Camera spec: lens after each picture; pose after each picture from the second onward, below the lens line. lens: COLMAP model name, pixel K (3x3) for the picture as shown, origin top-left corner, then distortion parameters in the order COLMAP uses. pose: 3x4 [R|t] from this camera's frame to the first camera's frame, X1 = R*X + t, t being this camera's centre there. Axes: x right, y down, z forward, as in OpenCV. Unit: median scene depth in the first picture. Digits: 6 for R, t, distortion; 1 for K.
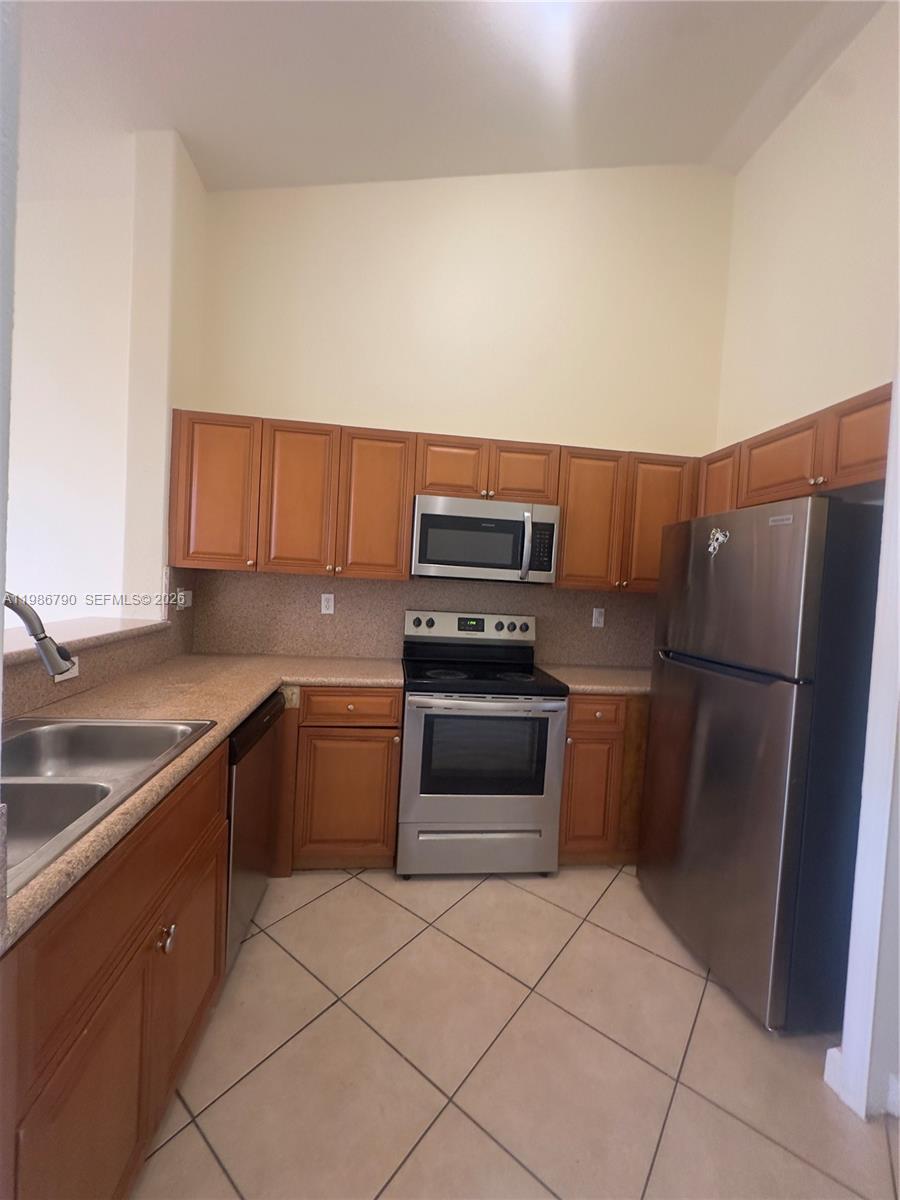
lens RADIAL K [[480.5, 0, 450.2], [0, 480.5, 599.0], [0, 0, 1]] dist [0.001472, 0.000422]
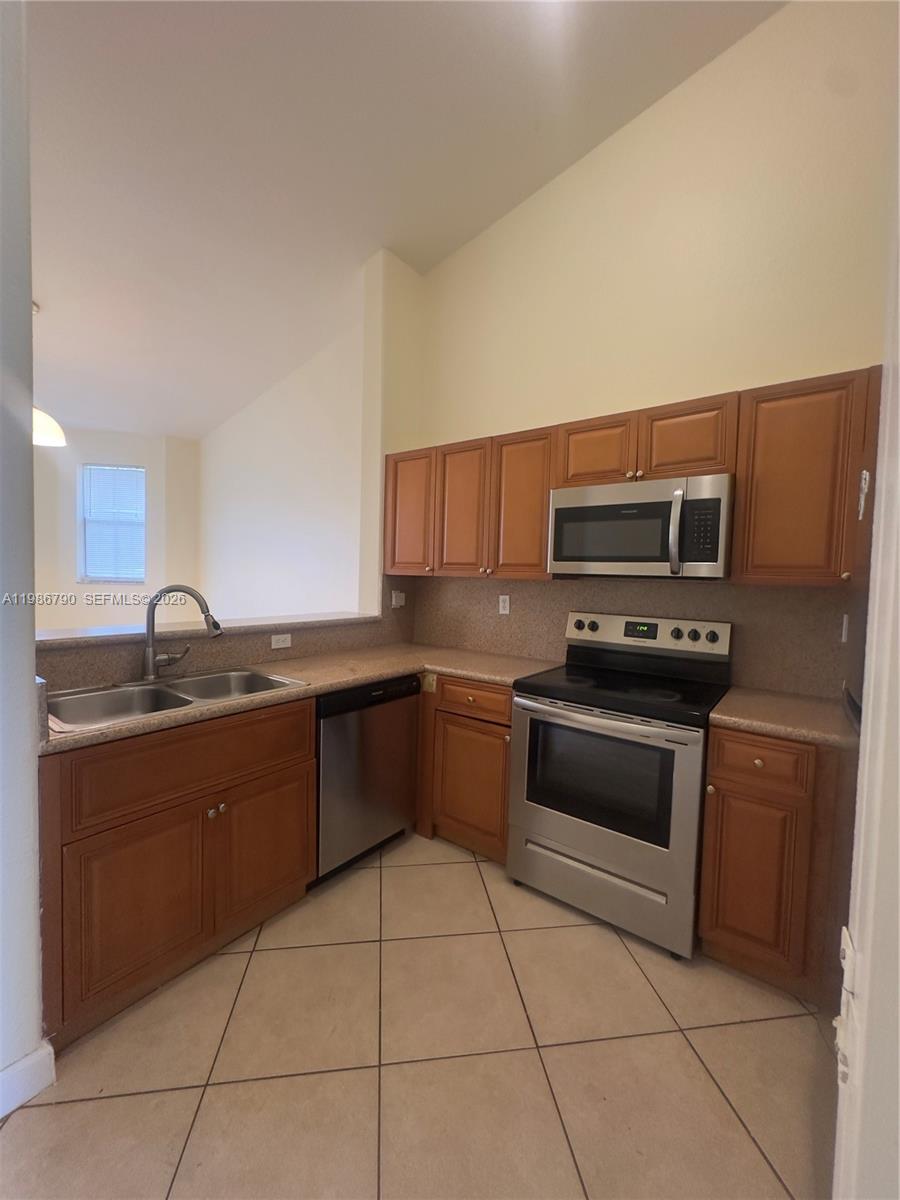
lens RADIAL K [[480.5, 0, 450.2], [0, 480.5, 599.0], [0, 0, 1]] dist [0.001472, 0.000422]
pose [[0.718652, -0.002950, -0.695364, 0.444762], [-0.012881, 0.999763, -0.017554, 0.019797], [0.695251, 0.021572, 0.718444, 0.173678]]
